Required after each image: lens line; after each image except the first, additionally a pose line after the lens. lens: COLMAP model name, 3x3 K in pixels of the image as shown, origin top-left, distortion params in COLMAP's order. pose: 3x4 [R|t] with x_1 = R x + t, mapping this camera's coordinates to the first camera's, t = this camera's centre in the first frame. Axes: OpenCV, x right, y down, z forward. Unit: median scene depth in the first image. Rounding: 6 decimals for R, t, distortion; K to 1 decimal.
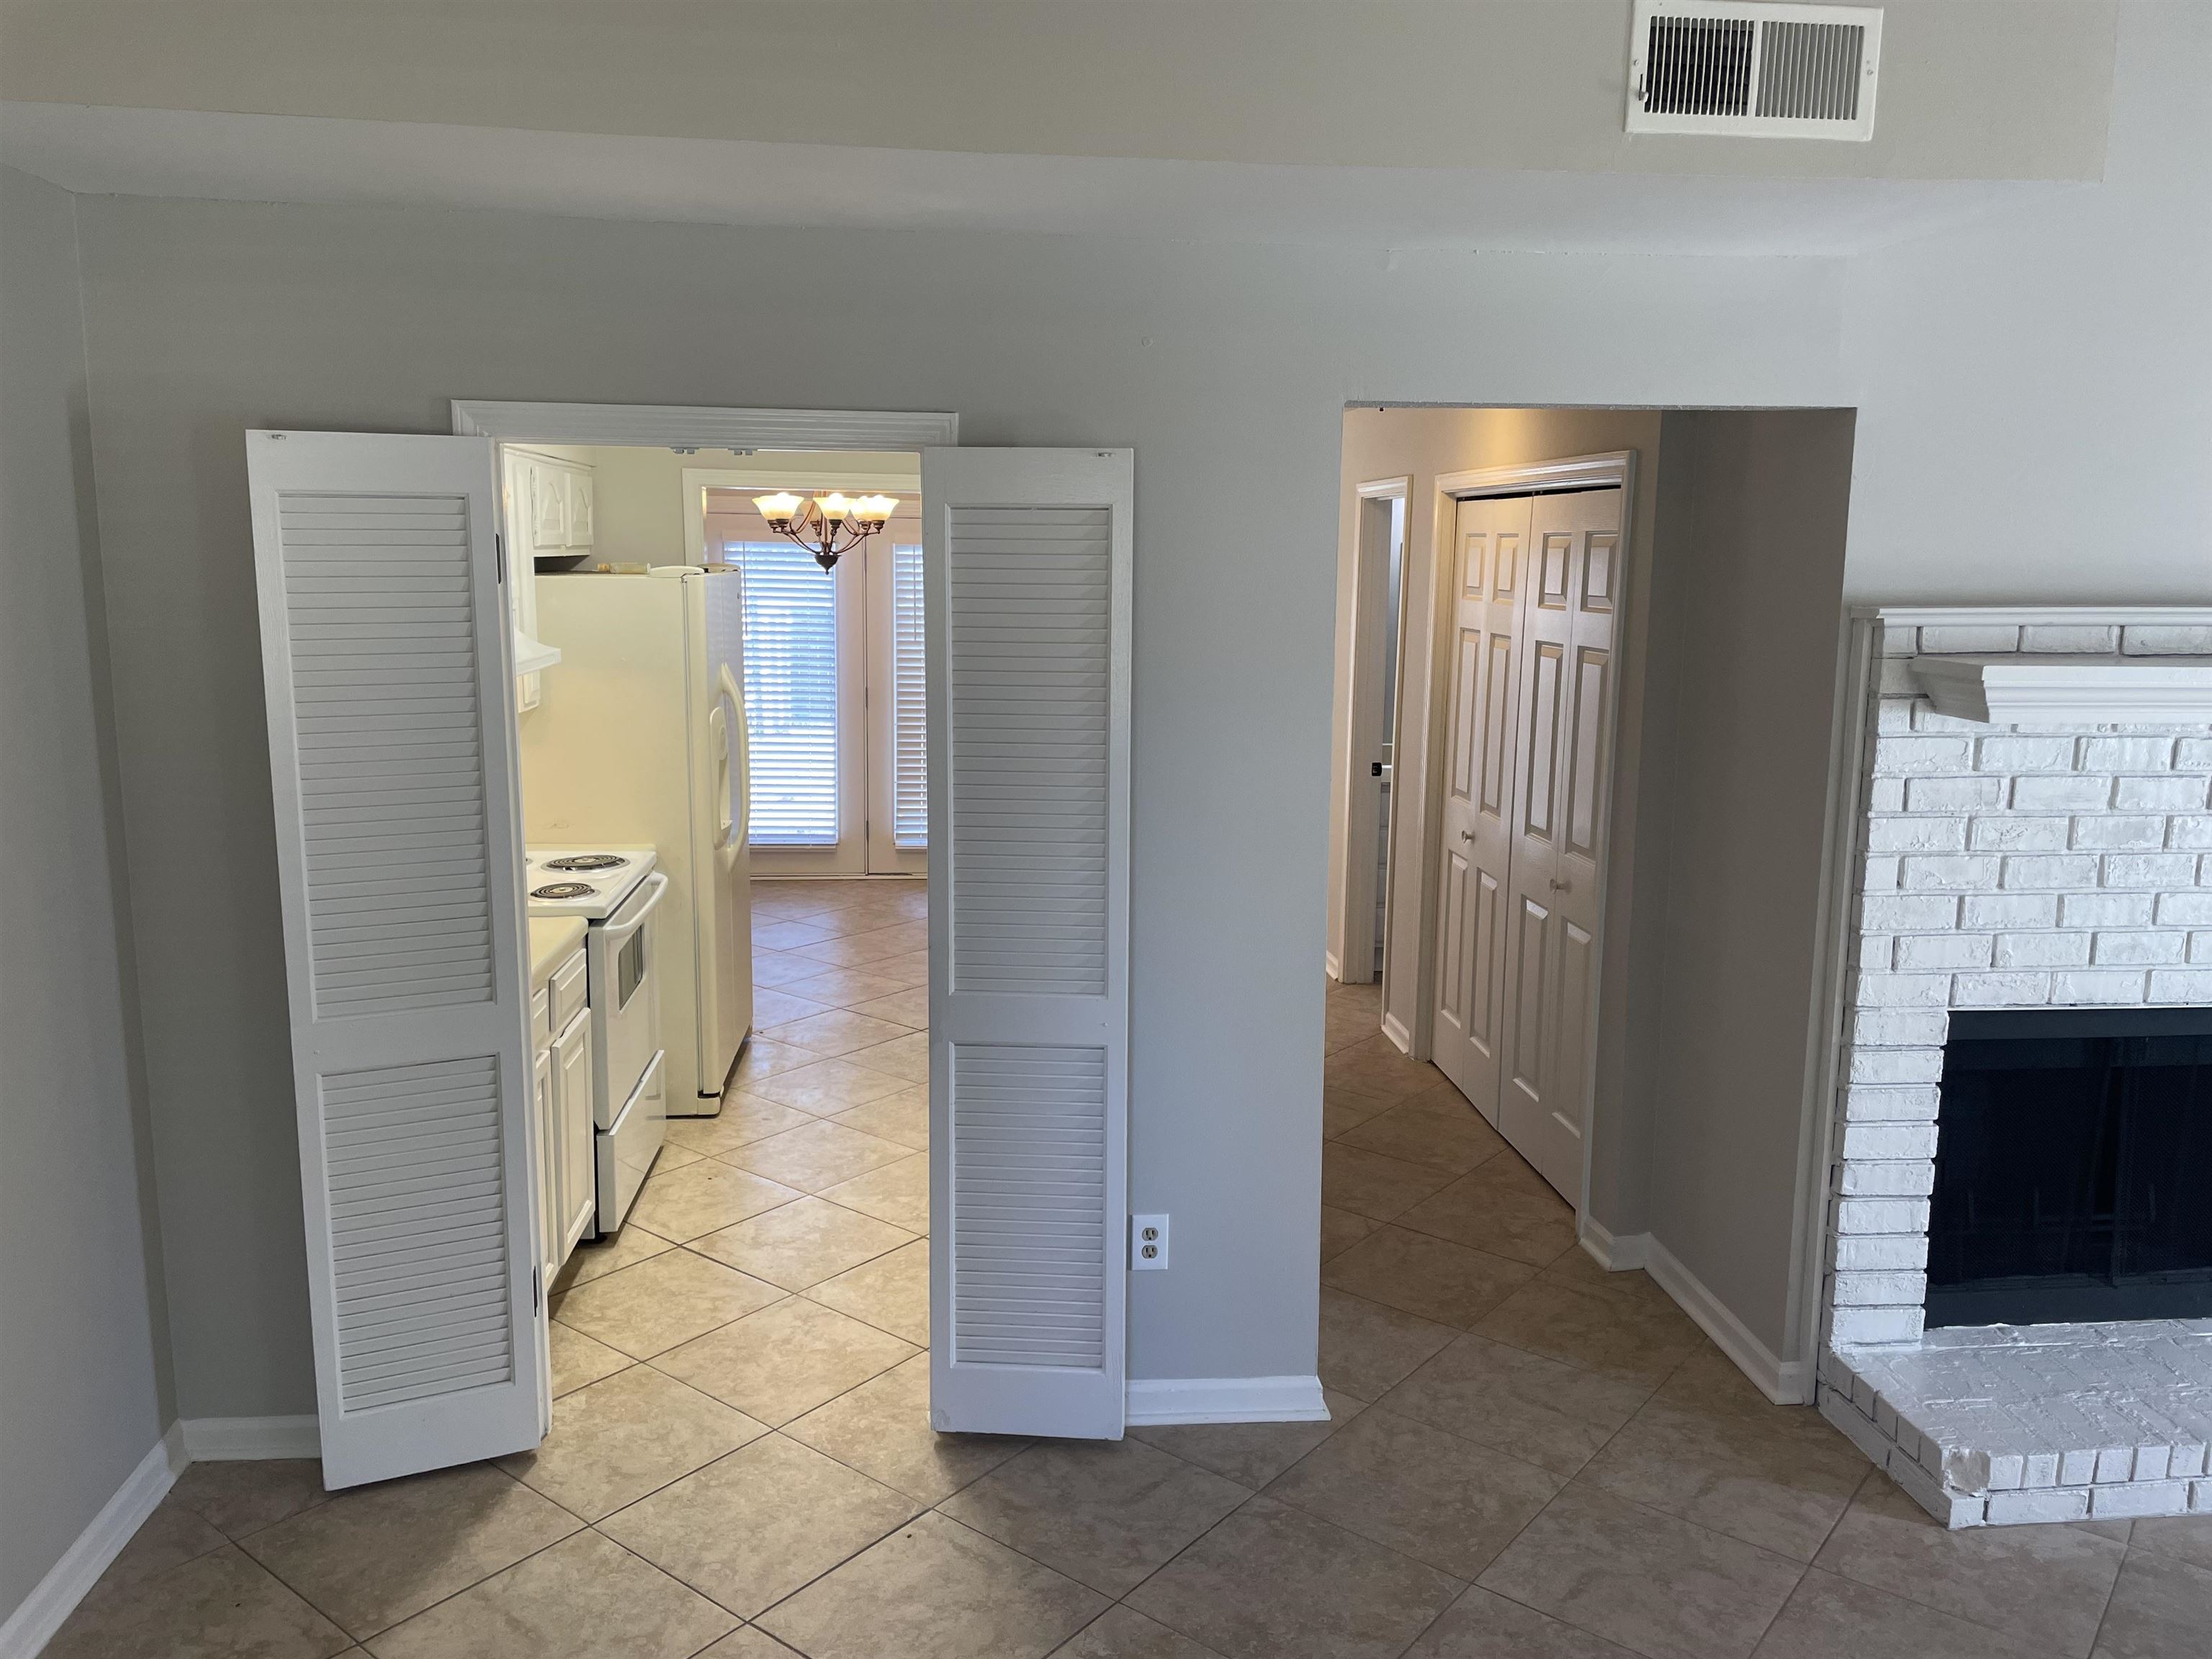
lens RADIAL K [[1672.3, 0, 1113.0], [0, 1672.3, 815.9], [0, 0, 1]] dist [0.068323, -0.084621]
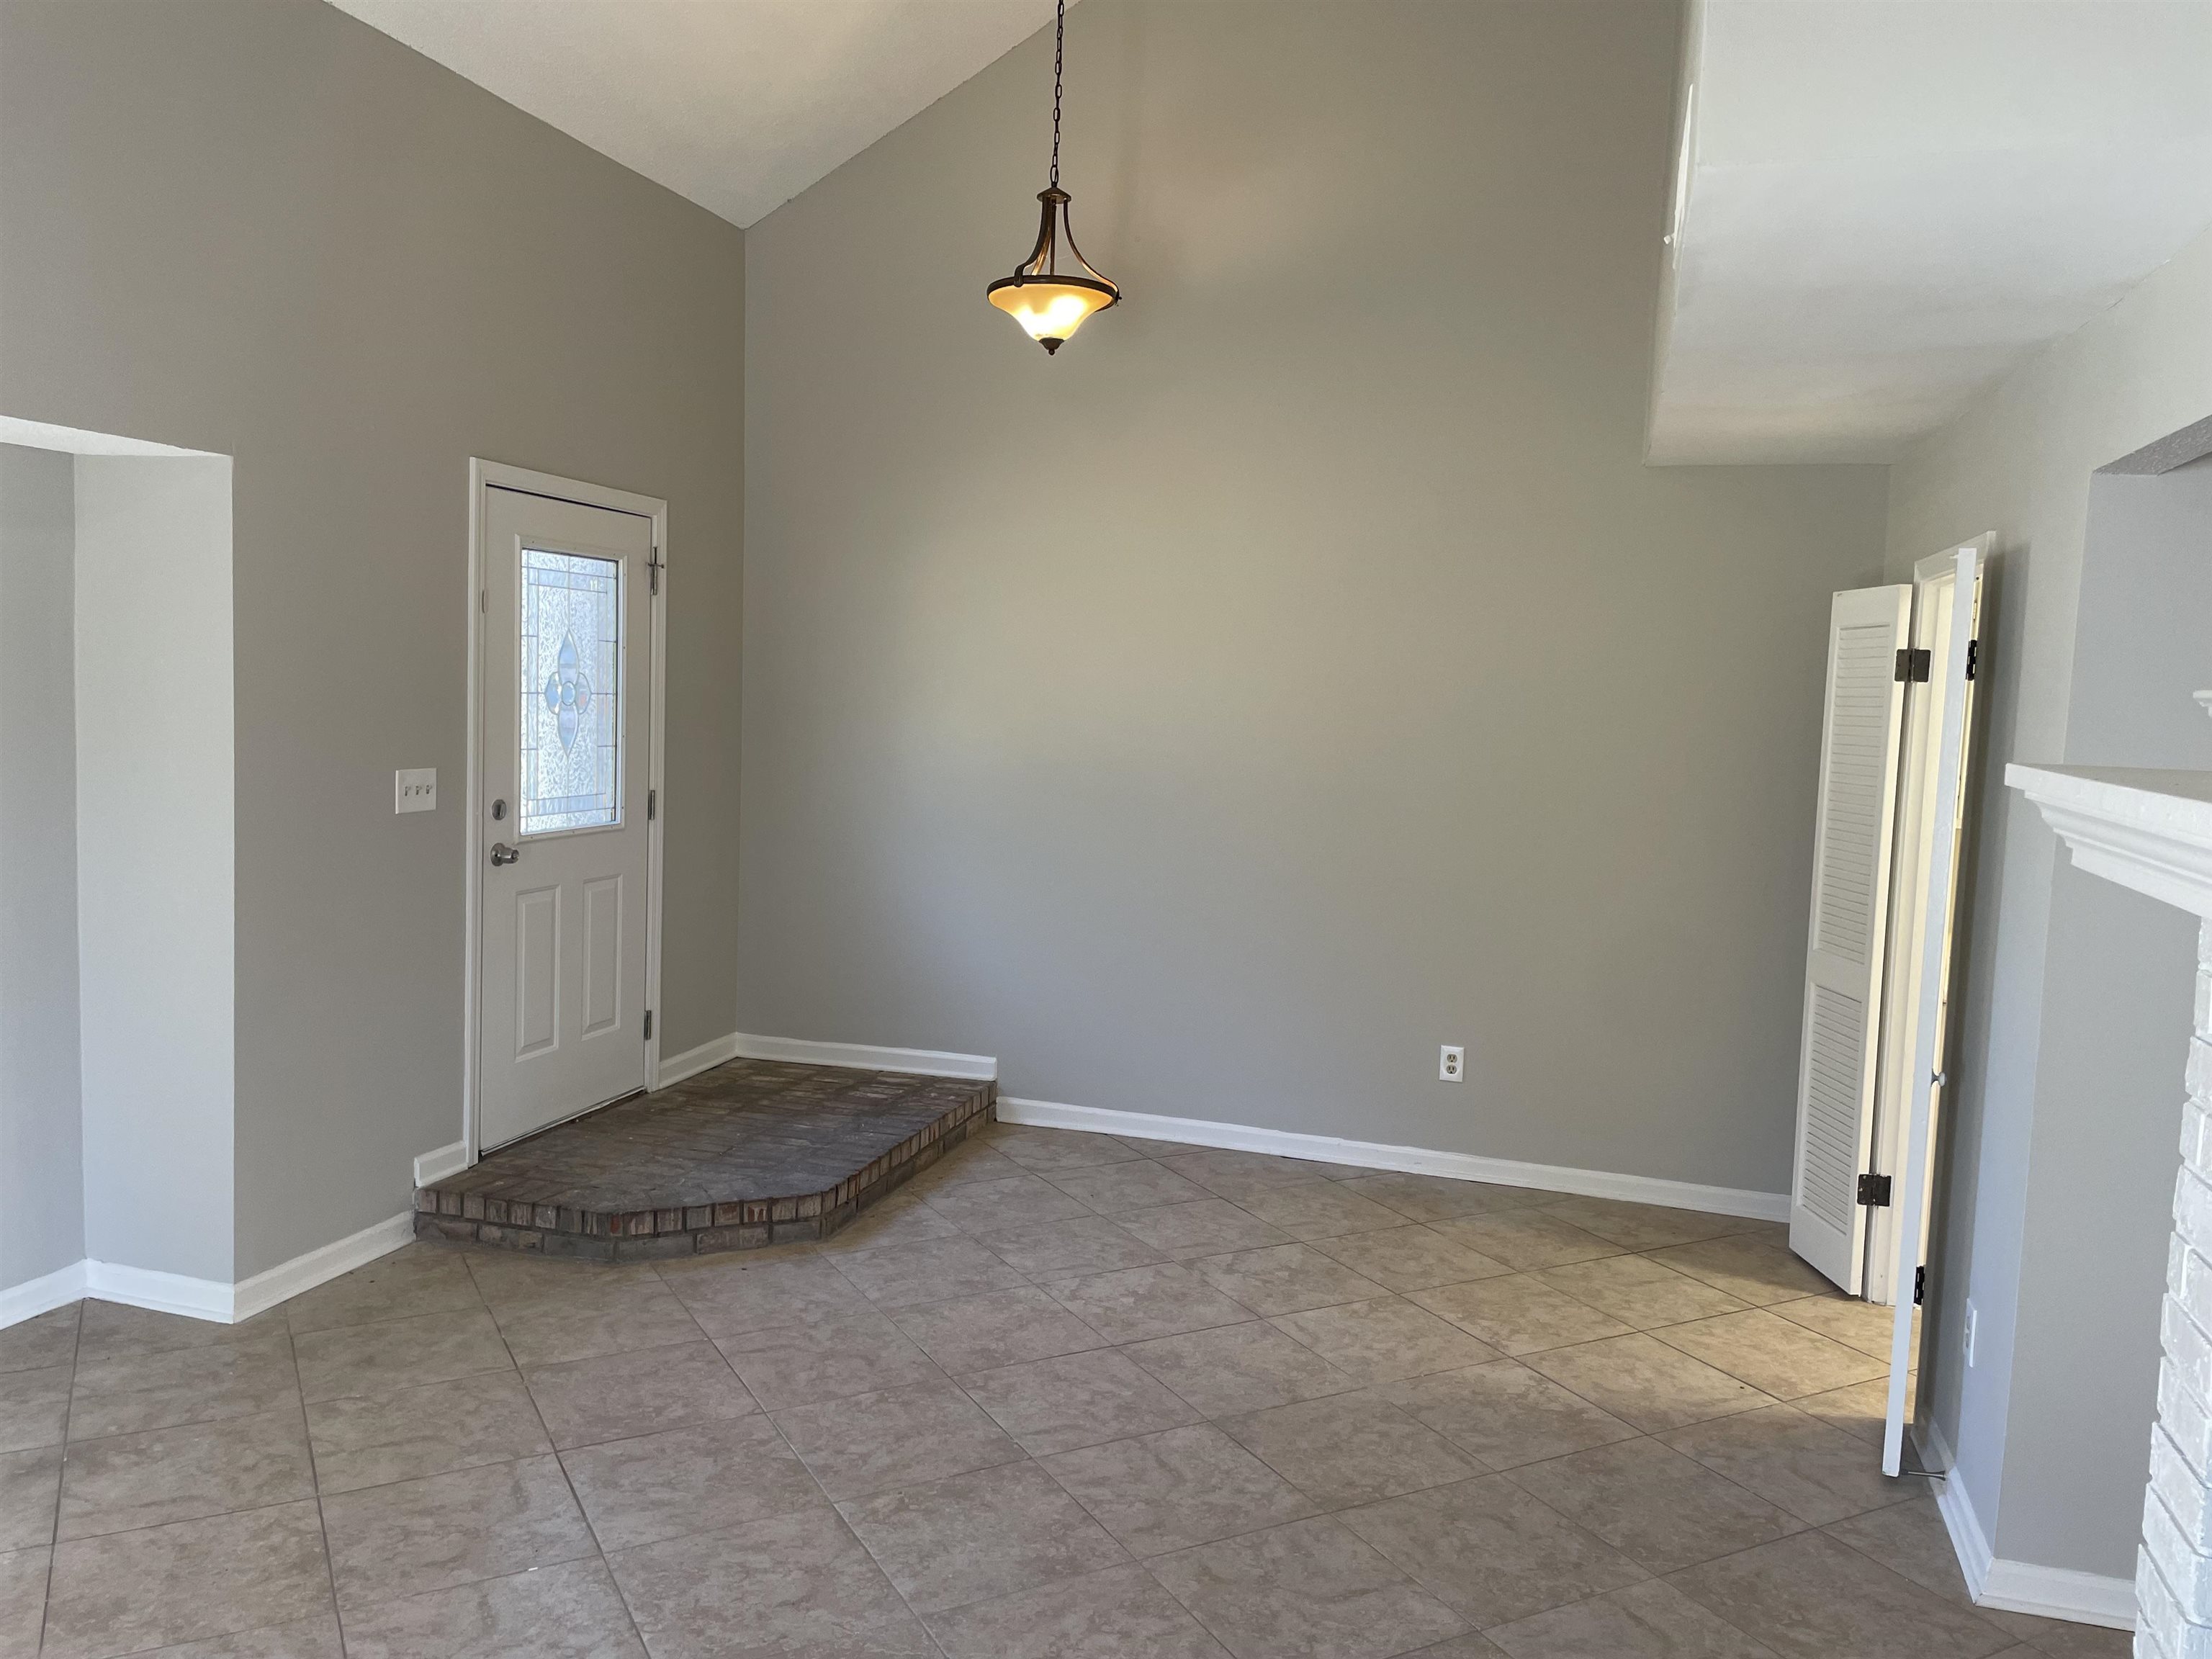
lens RADIAL K [[1672.3, 0, 1090.8], [0, 1672.3, 831.7], [0, 0, 1]] dist [0.068323, -0.084621]
pose [[-0.401327, 0.054929, -0.914286, 0.732622], [-0.191265, 0.971168, 0.142303, -0.049431], [0.895742, 0.231981, -0.379250, 0.546937]]
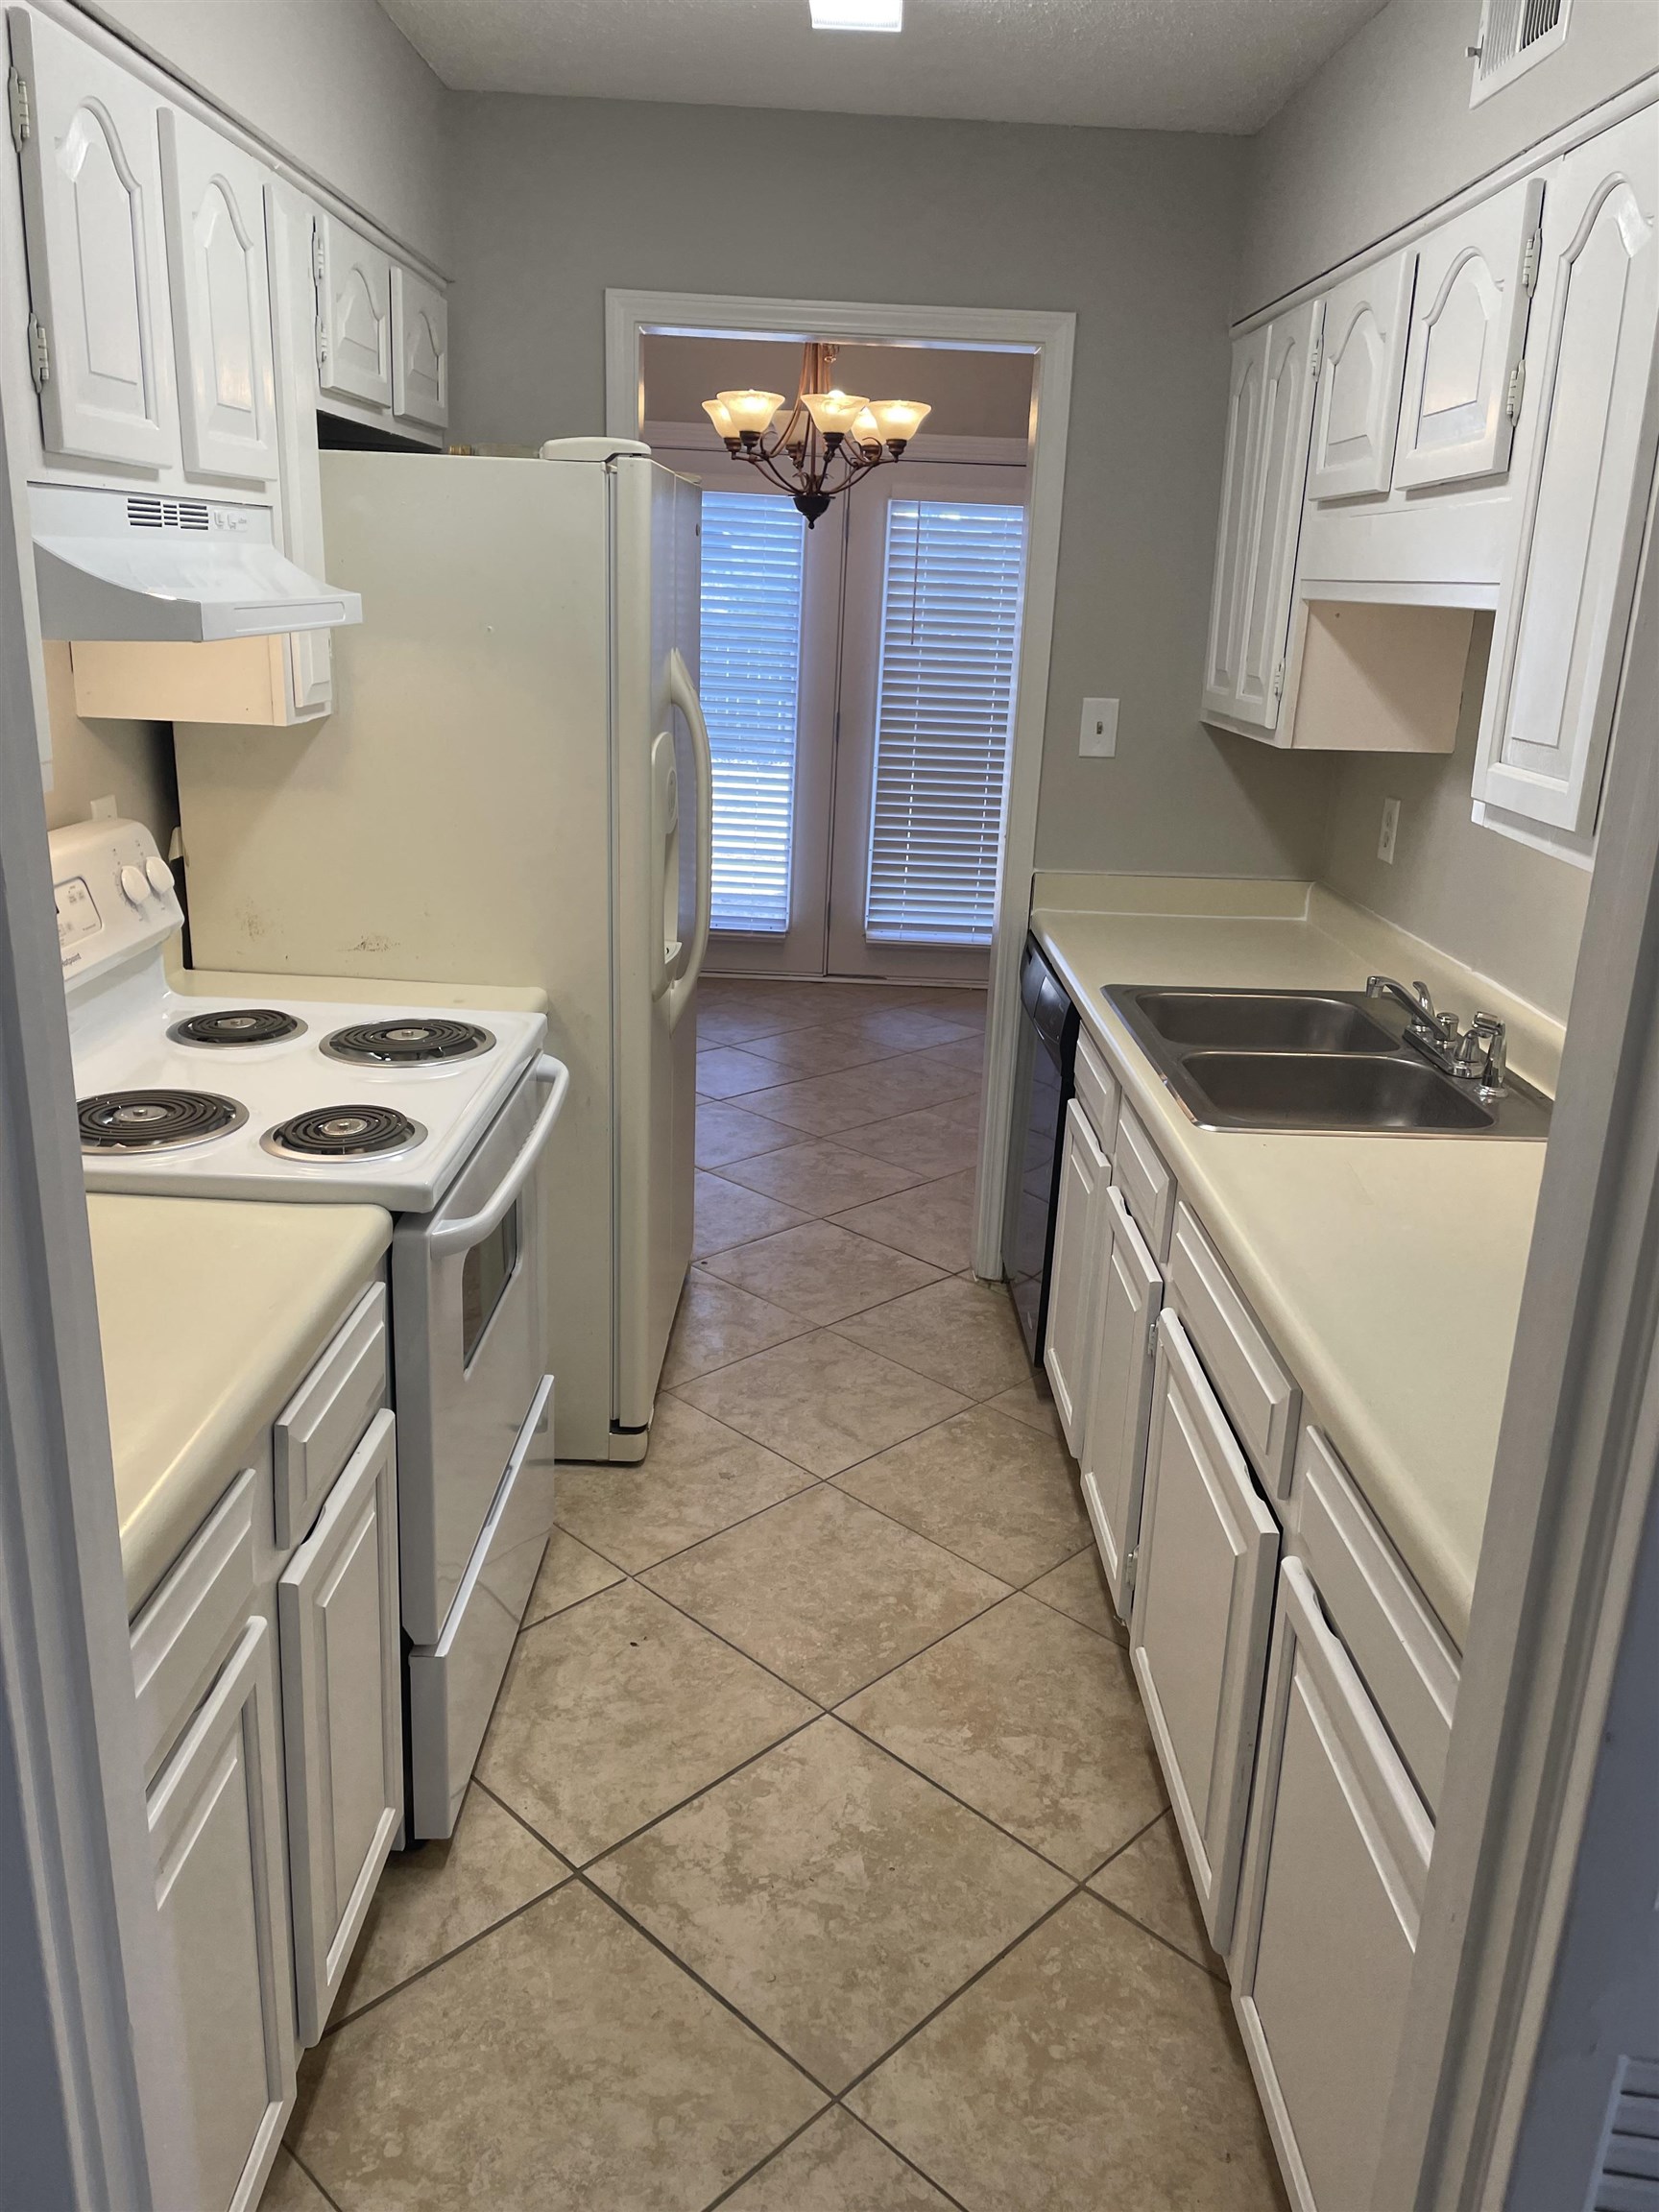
lens RADIAL K [[1672.3, 0, 820.6], [0, 1672.3, 1088.1], [0, 0, 1]] dist [0.068323, -0.084621]
pose [[0.993639, 0.056936, -0.097162, -0.125726], [-0.043323, 0.989641, 0.136875, -0.027189], [0.103949, -0.131795, 0.985812, 0.457579]]
